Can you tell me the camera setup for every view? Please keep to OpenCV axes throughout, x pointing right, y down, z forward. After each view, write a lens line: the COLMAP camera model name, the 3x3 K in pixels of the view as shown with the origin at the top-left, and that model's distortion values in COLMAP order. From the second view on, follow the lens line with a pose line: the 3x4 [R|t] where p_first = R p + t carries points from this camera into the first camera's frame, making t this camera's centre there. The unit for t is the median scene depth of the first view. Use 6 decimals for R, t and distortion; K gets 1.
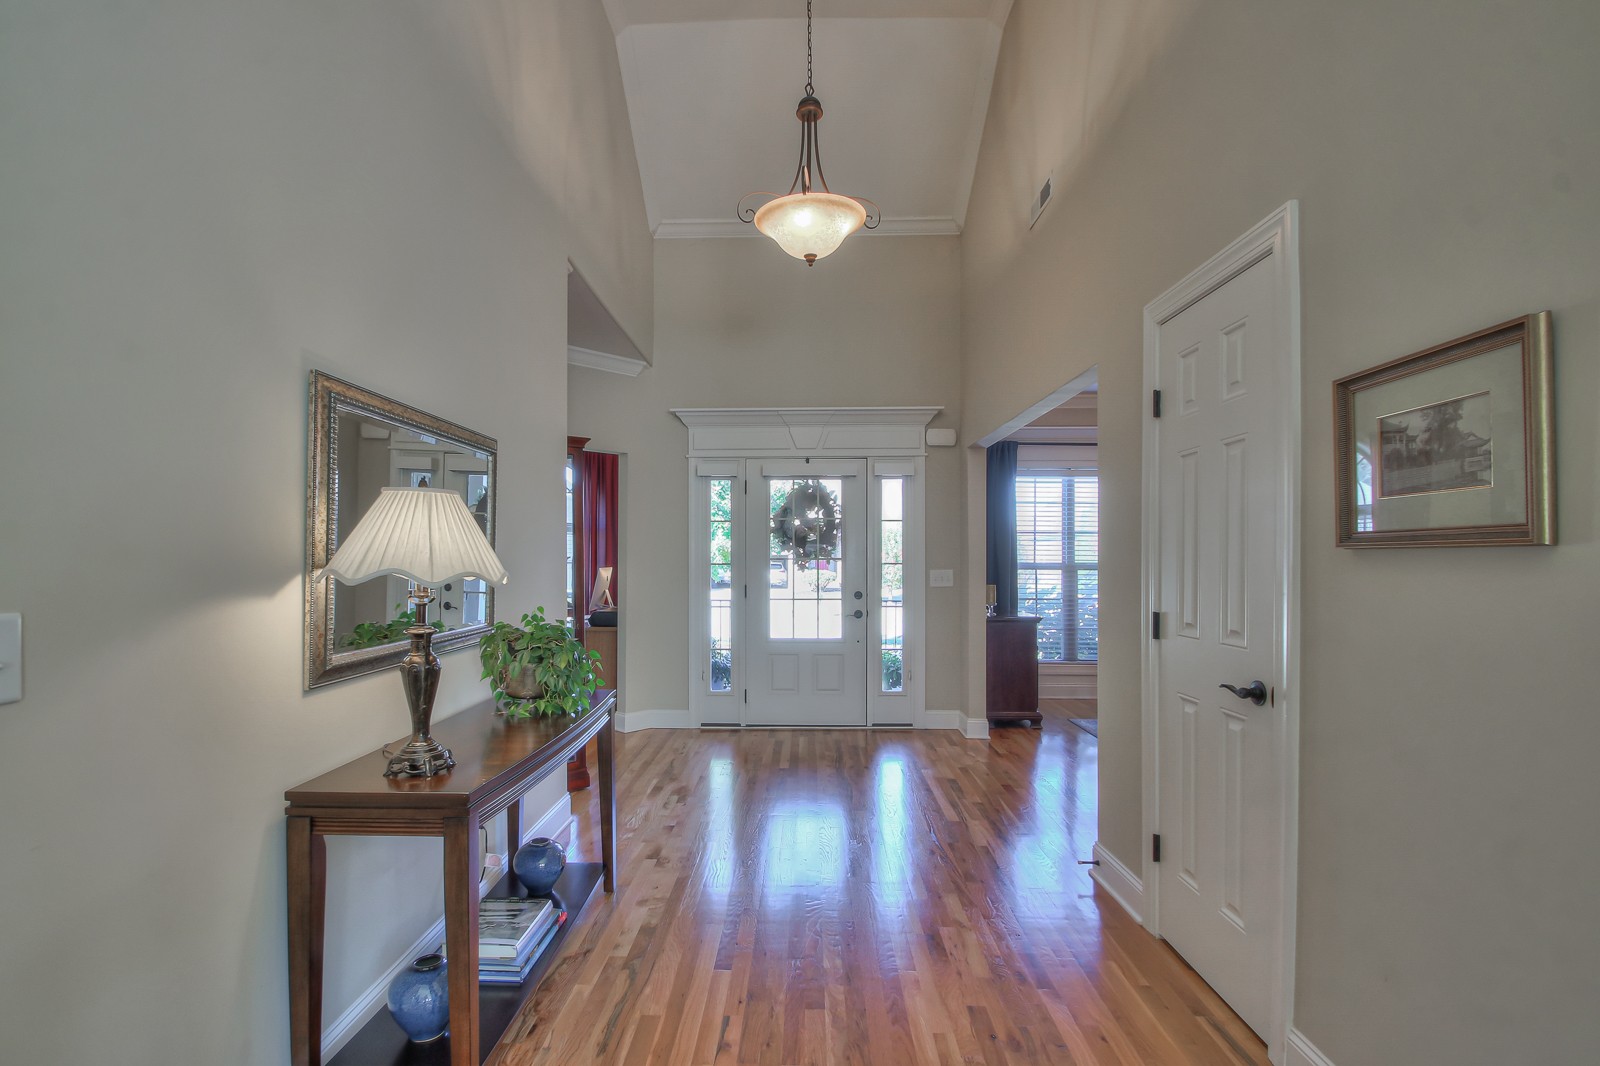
lens RADIAL K [[753.1, 0, 795.7], [0, 753.1, 564.3], [0, 0, 1]] dist [-0.005101, -0.010219]
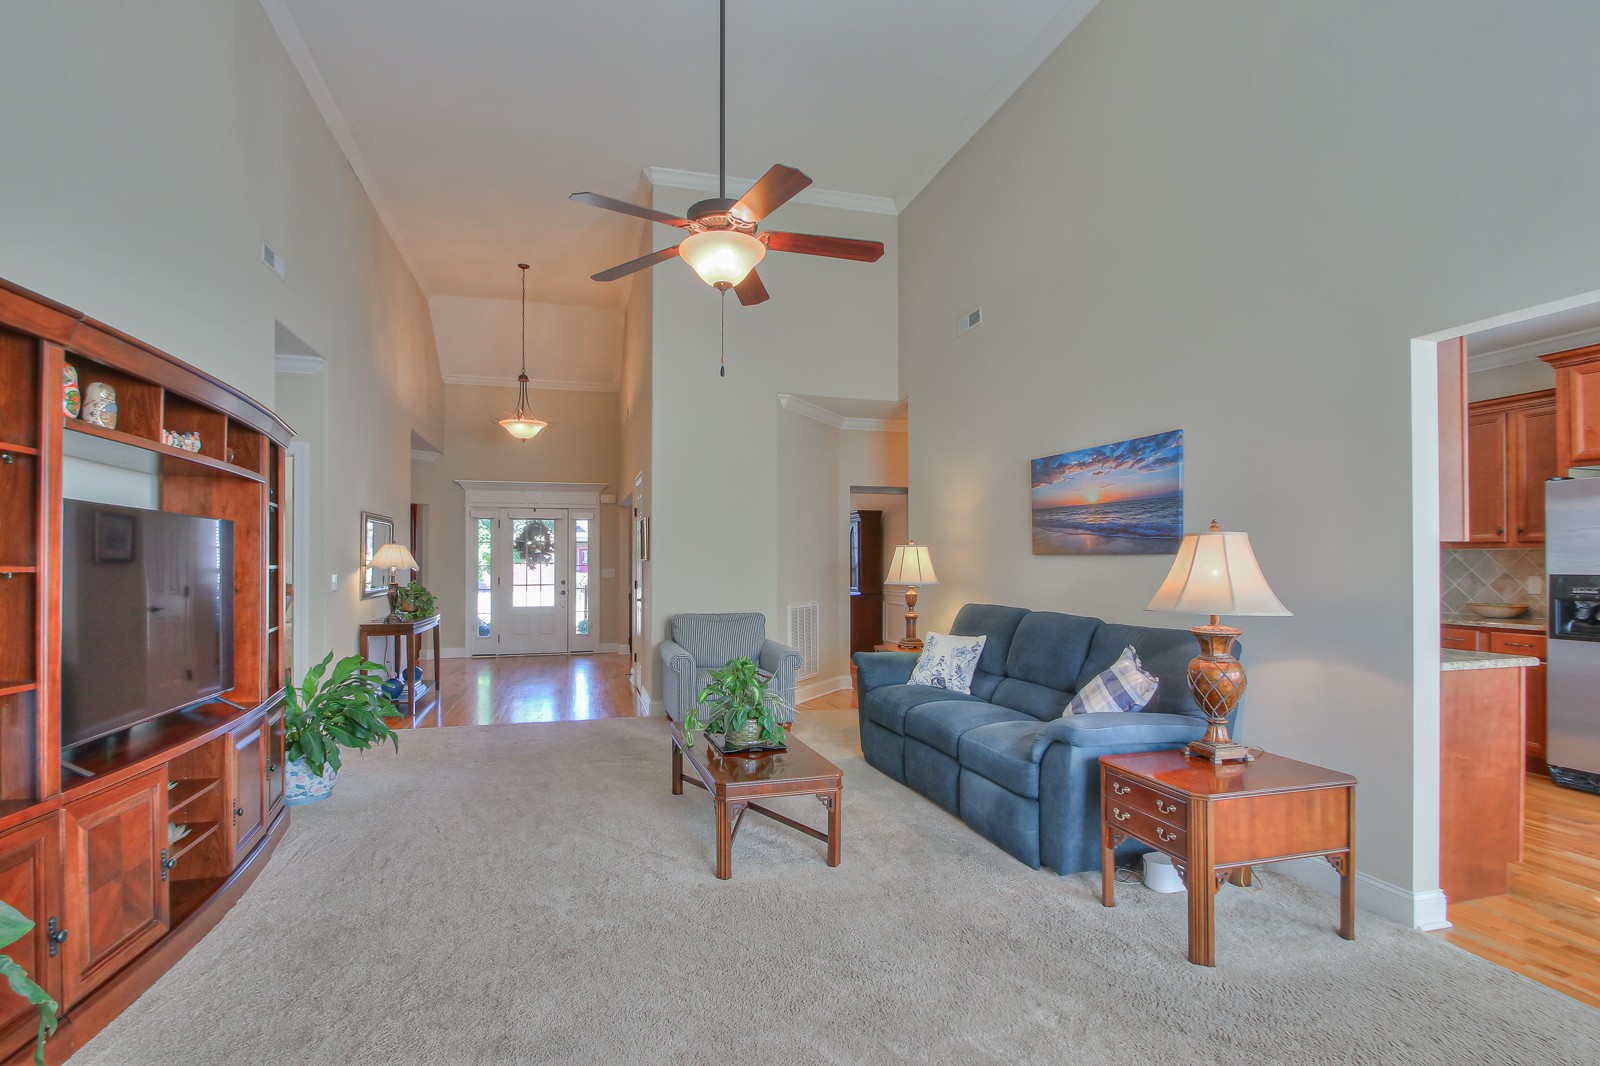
lens RADIAL K [[753.1, 0, 773.6], [0, 753.1, 557.7], [0, 0, 1]] dist [-0.005101, -0.010219]
pose [[0.964958, -0.000193, 0.262406, 0.097924], [0.003910, 0.999899, -0.013640, 0.006777], [-0.262377, 0.014188, 0.964861, -0.941682]]
